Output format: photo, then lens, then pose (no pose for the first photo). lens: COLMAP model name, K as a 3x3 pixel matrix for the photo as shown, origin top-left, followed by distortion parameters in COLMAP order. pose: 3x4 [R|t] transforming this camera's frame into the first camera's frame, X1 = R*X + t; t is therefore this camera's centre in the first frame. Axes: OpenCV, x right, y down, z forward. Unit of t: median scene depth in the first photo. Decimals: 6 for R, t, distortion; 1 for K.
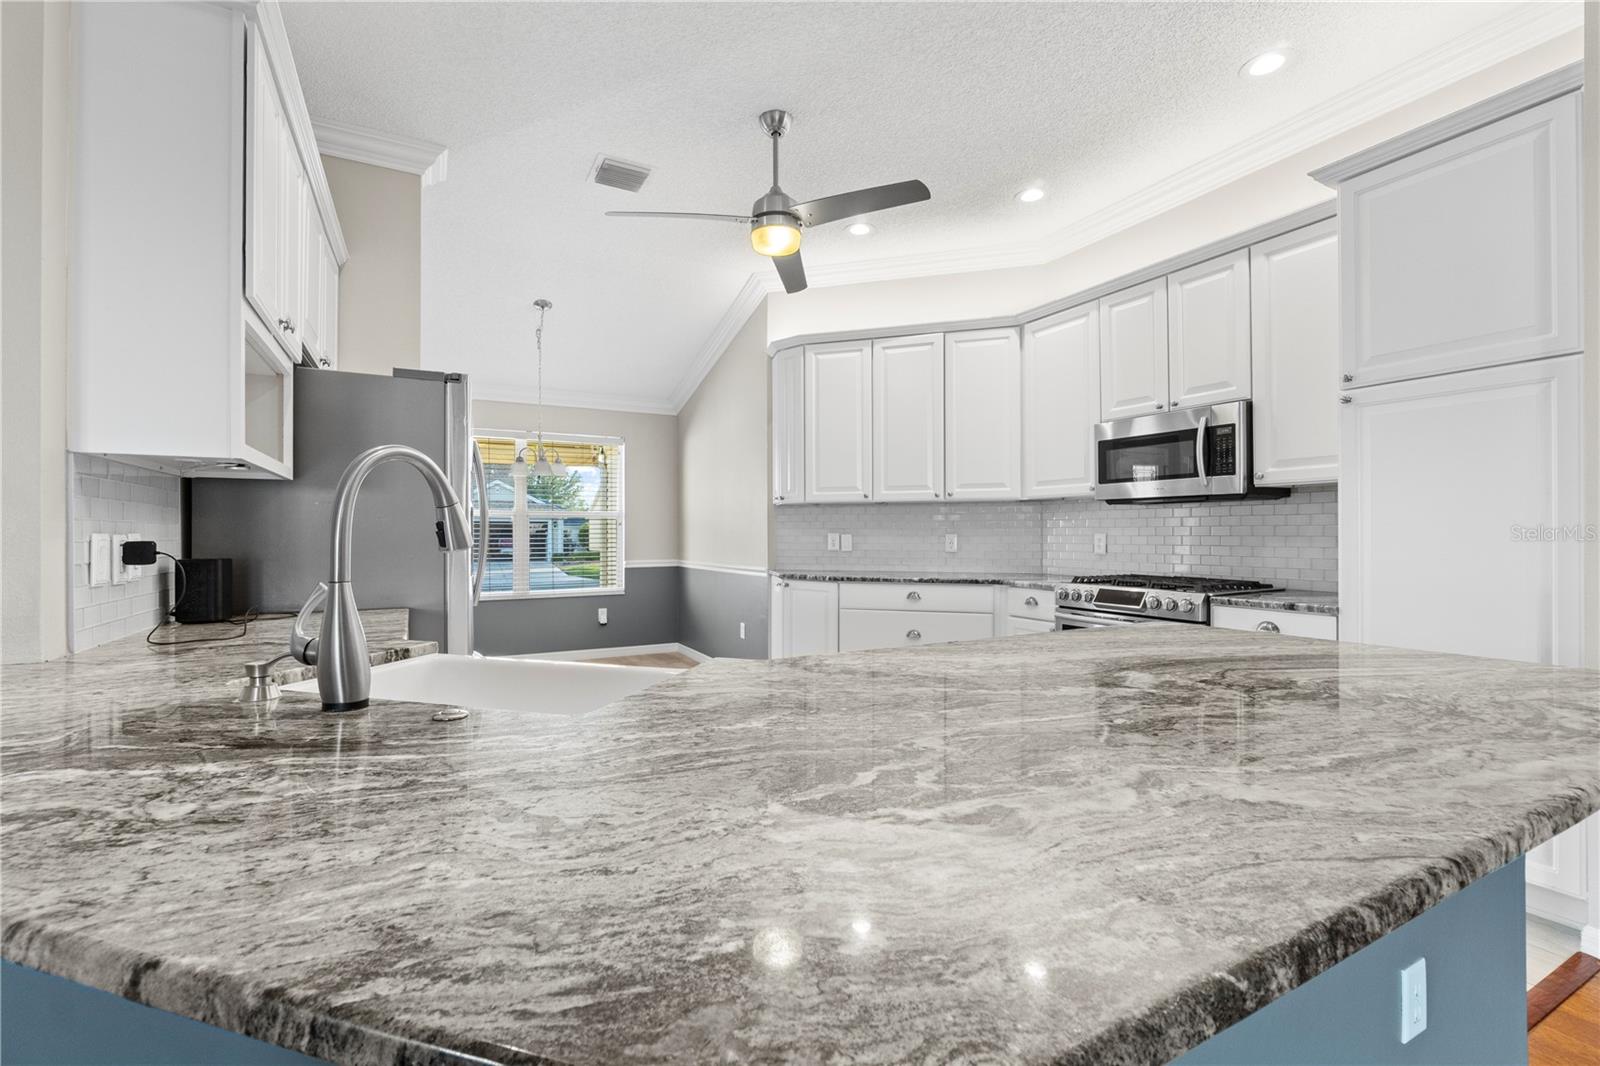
lens RADIAL K [[691.4, 0, 793.1], [0, 691.4, 535.0], [0, 0, 1]] dist [-0.002261, 0.000078]
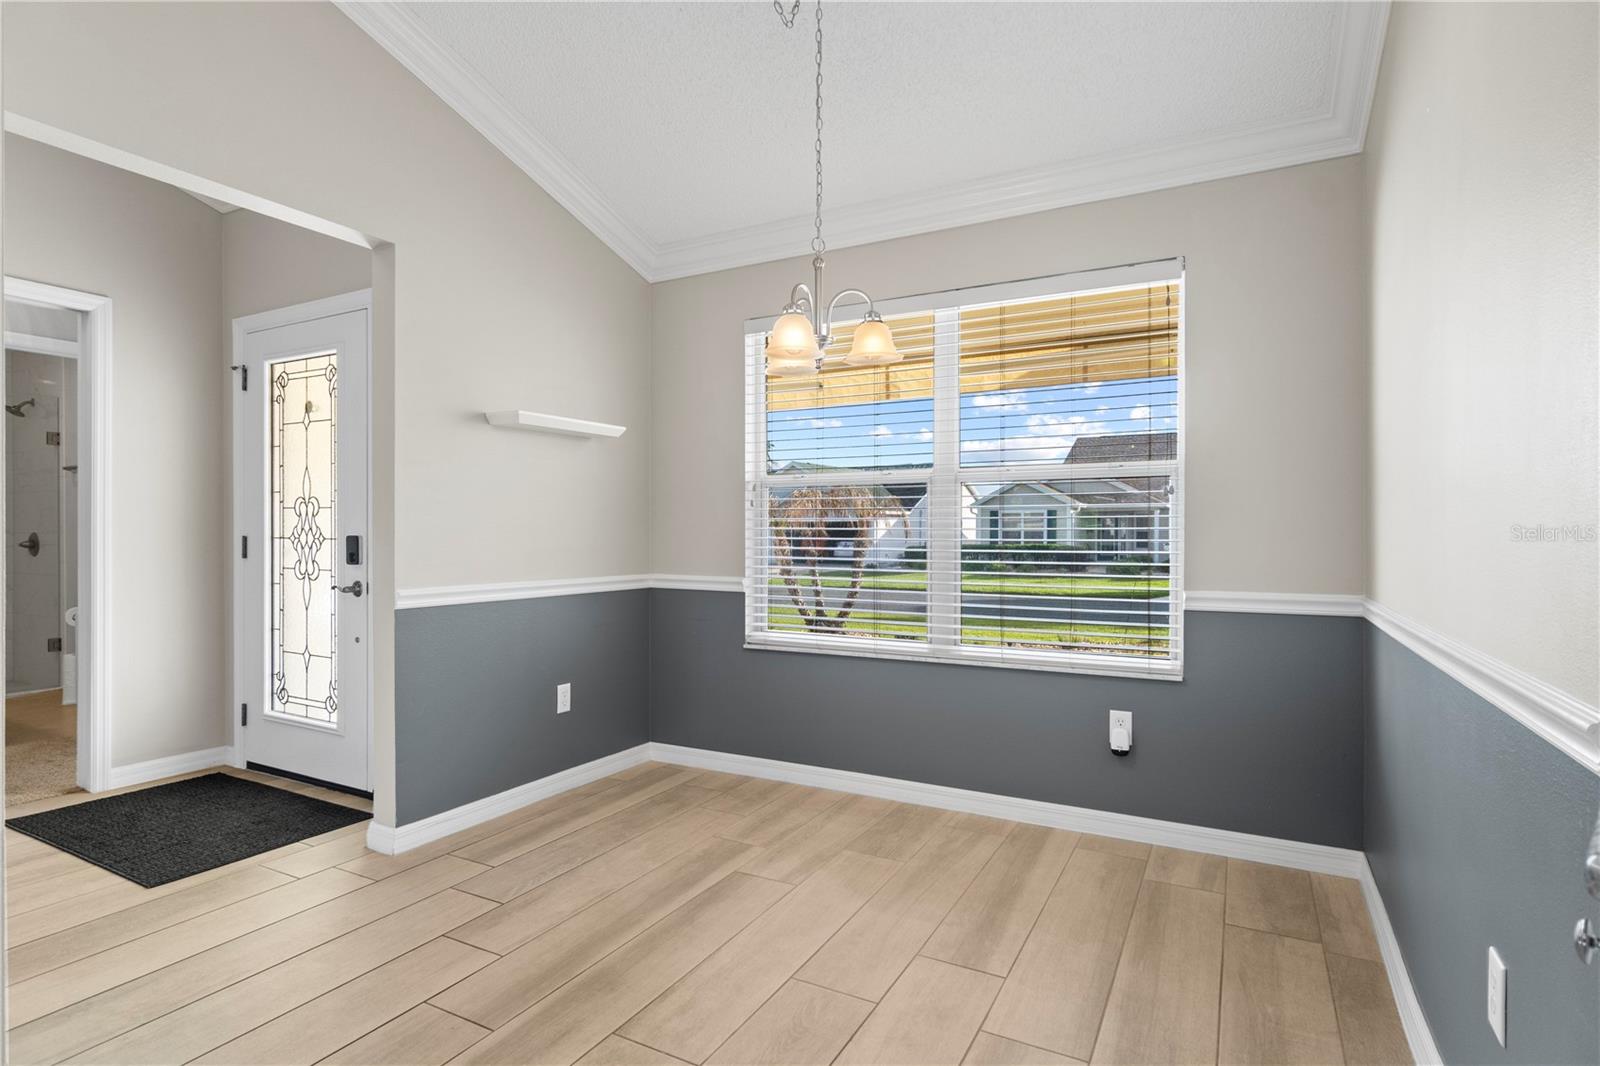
lens RADIAL K [[828.6, 0, 794.3], [0, 828.6, 531.5], [0, 0, 1]] dist [0.003584, 0.001075]
pose [[0.547076, 0.001382, -0.837082, 0.020090], [-0.005509, 0.999983, -0.001949, 0.012470], [0.837065, 0.005678, 0.547074, 0.947451]]
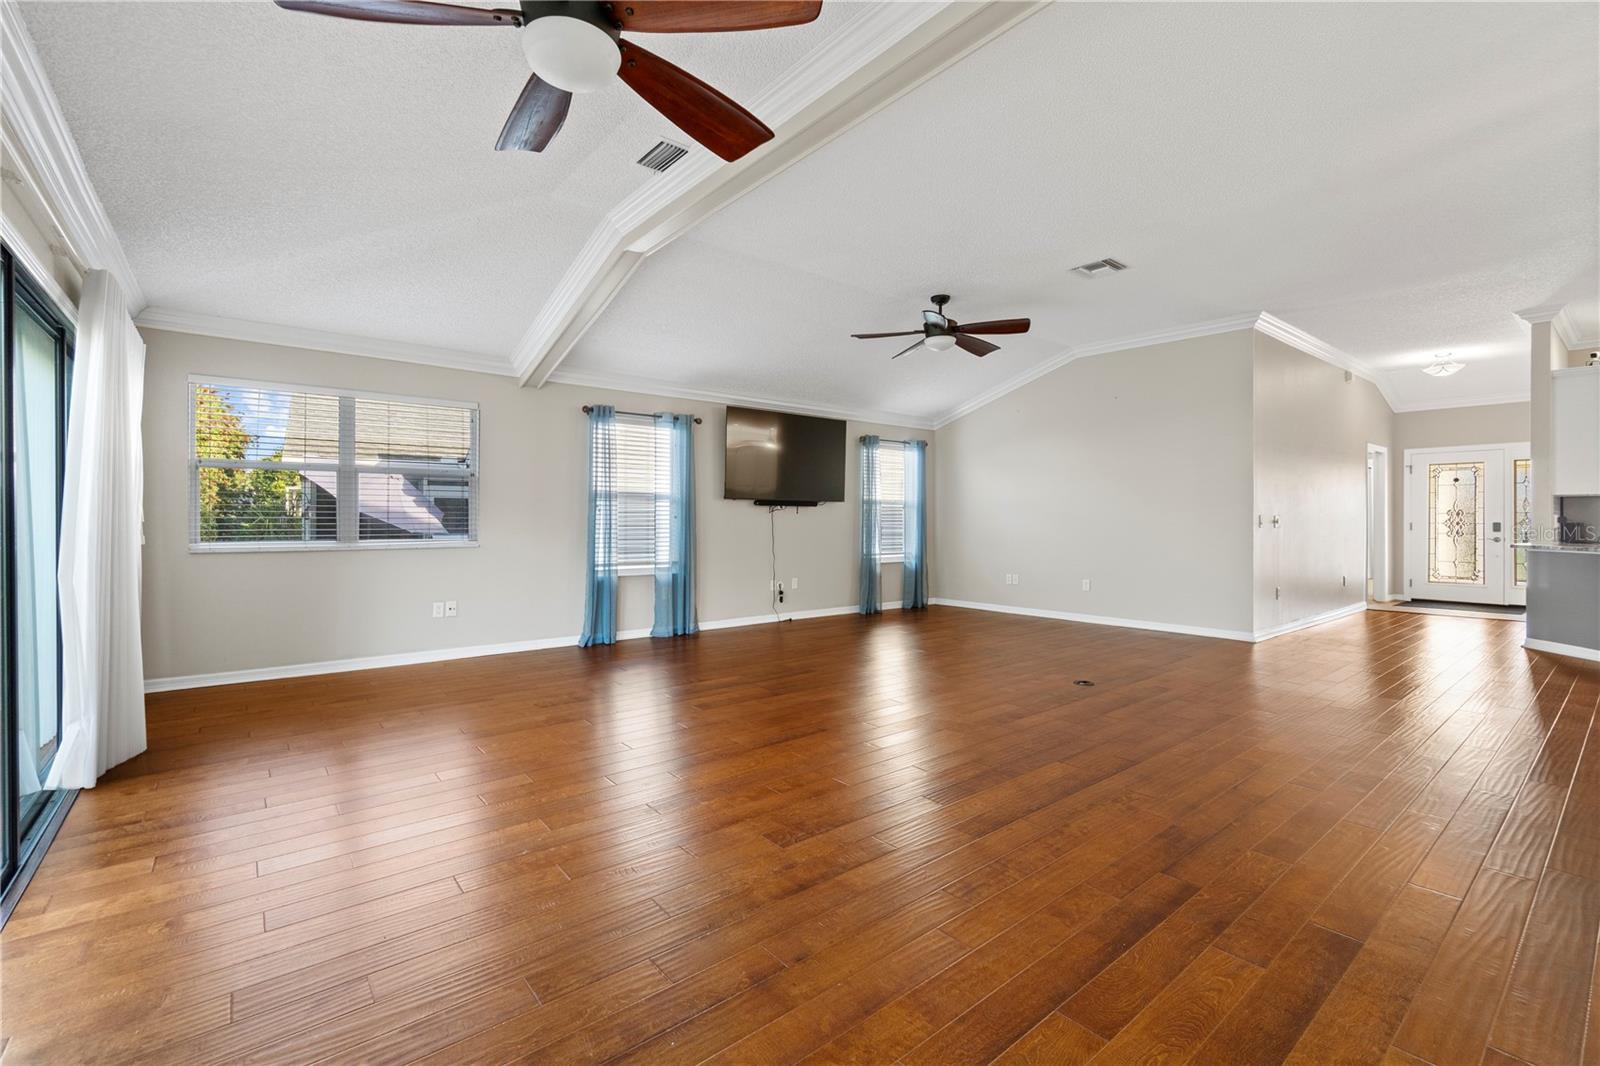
lens RADIAL K [[691.4, 0, 794.5], [0, 691.4, 512.8], [0, 0, 1]] dist [-0.002261, 0.000078]
pose [[0.187549, -0.009002, -0.982214, 0.804097], [-0.004192, 0.999942, -0.009965, 0.018225], [0.982246, 0.005986, 0.187500, -1.586557]]
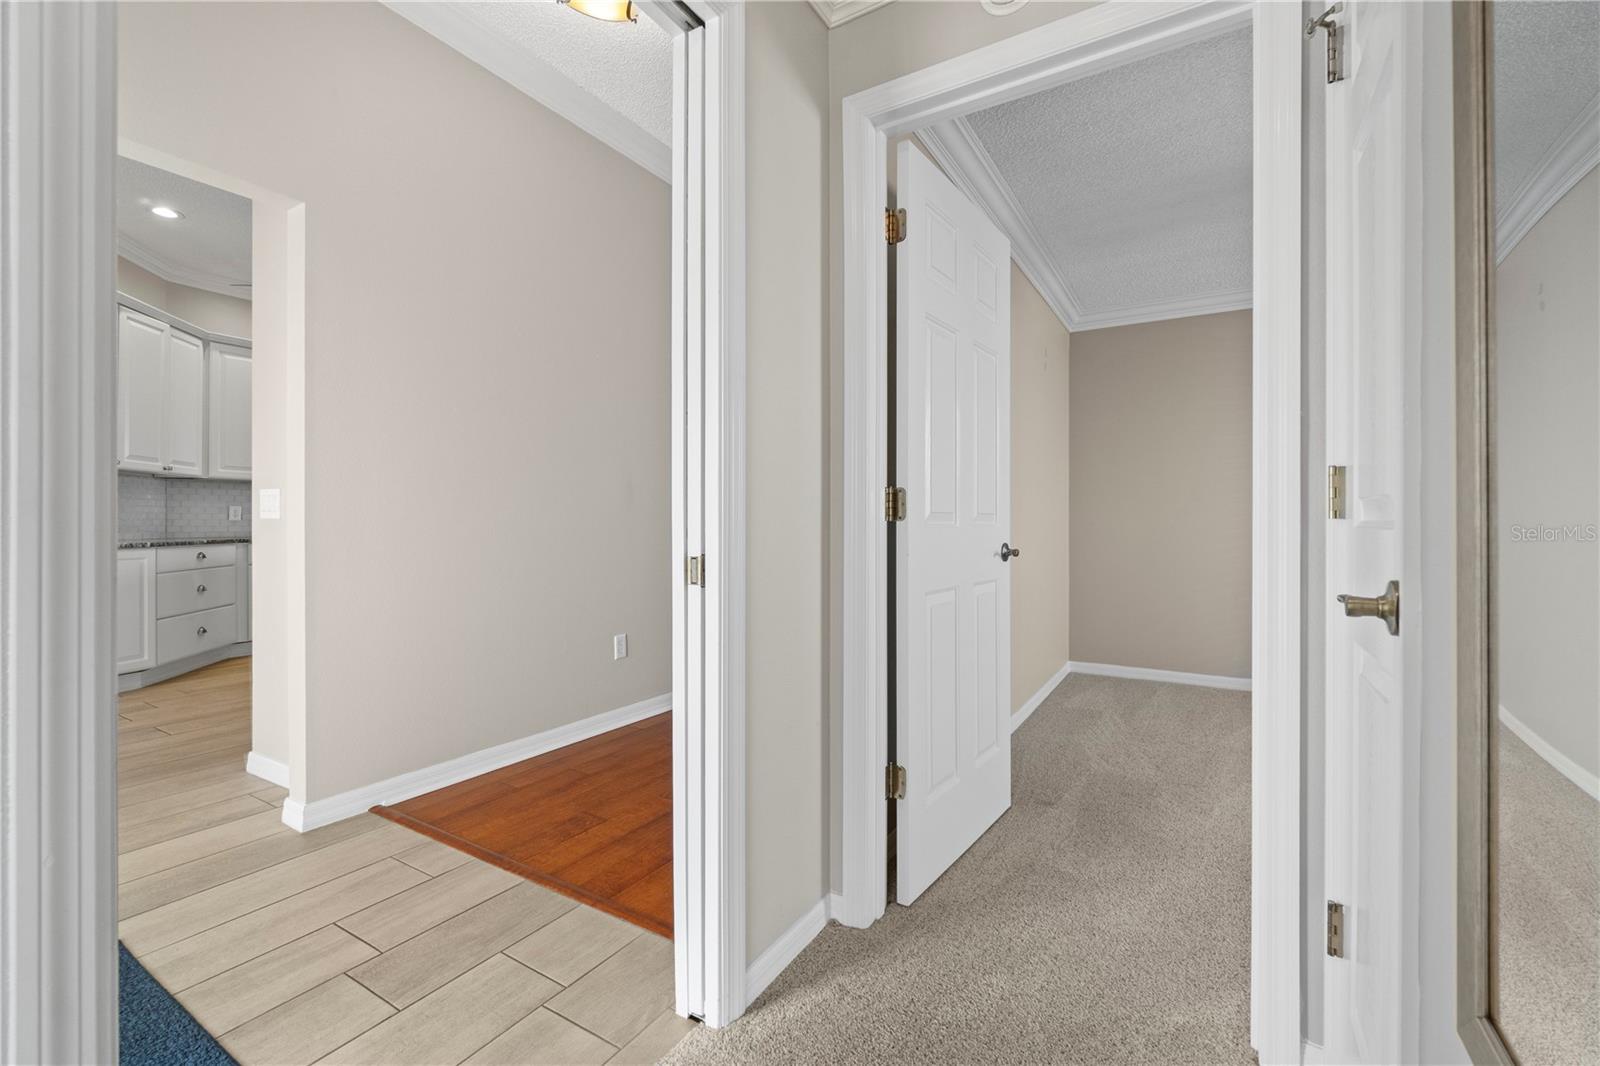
lens RADIAL K [[691.4, 0, 793.3], [0, 691.4, 527.6], [0, 0, 1]] dist [-0.002261, 0.000078]
pose [[-0.504971, -0.005773, 0.863117, -1.353097], [0.005815, 0.999932, 0.010090, 0.034895], [-0.863116, 0.010114, -0.504904, 0.738388]]
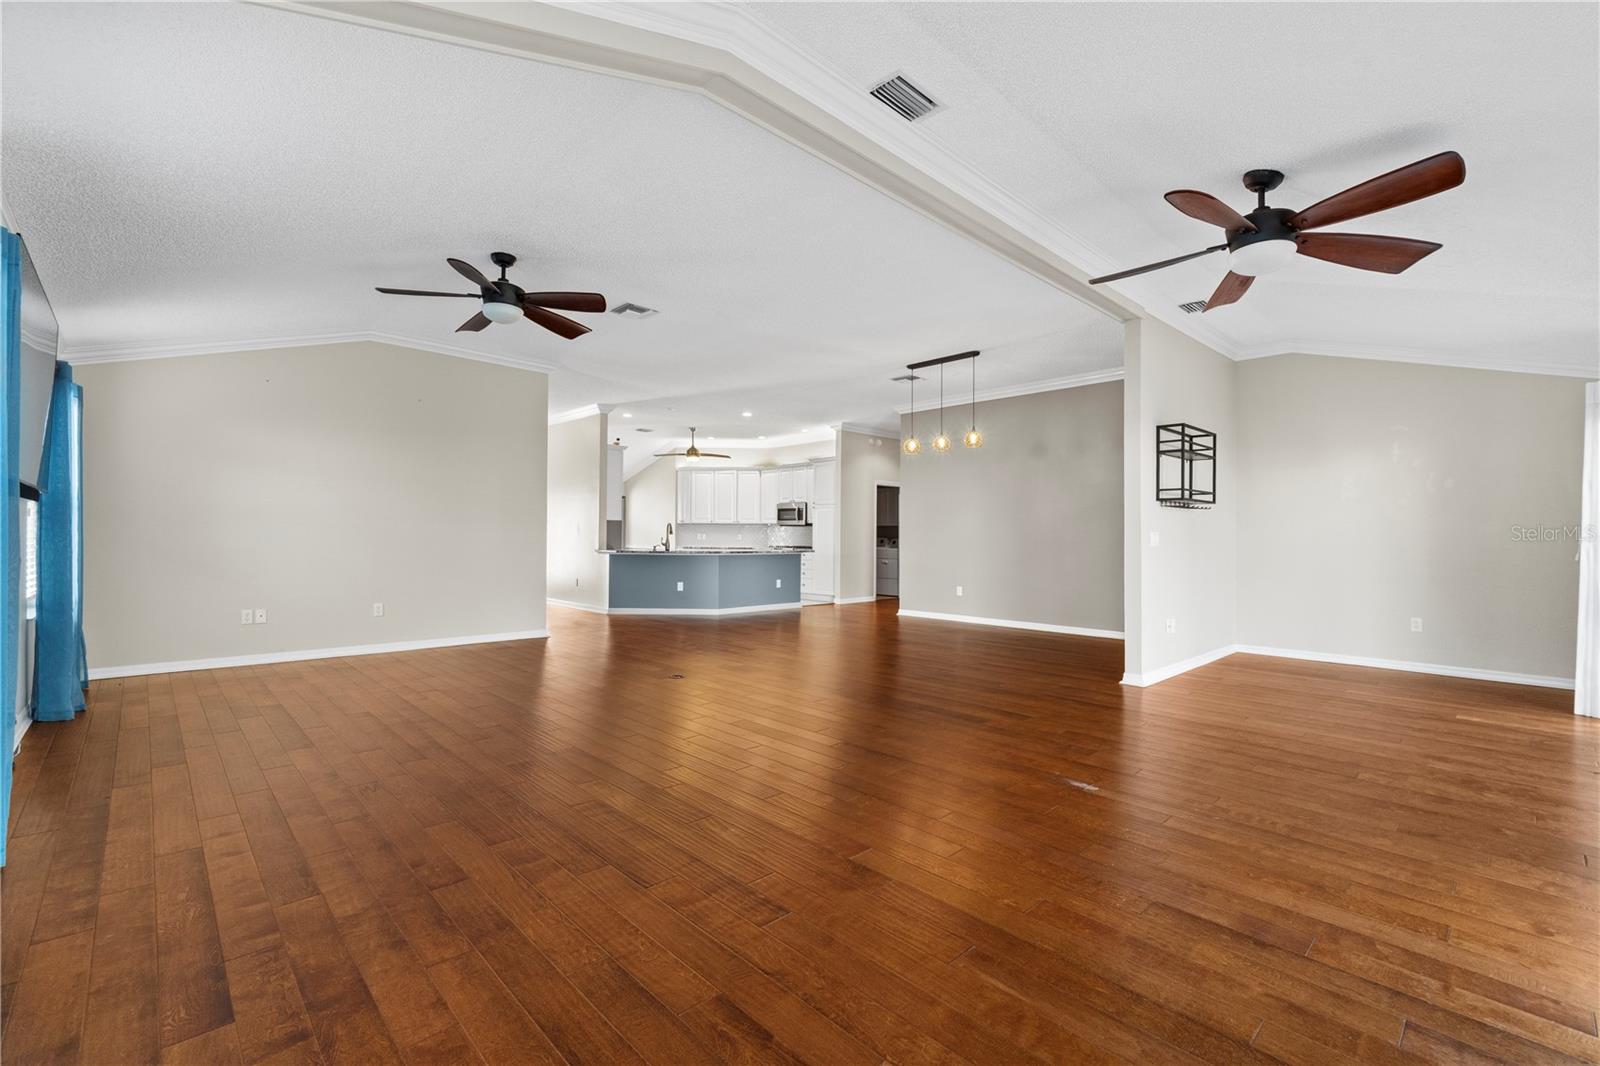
lens RADIAL K [[691.4, 0, 805.3], [0, 691.4, 529.3], [0, 0, 1]] dist [-0.002261, 0.000078]
pose [[0.961625, 0.012573, 0.274077, -0.369581], [-0.008969, 0.999856, -0.014398, 0.021046], [-0.274219, 0.011387, 0.961600, -2.273781]]
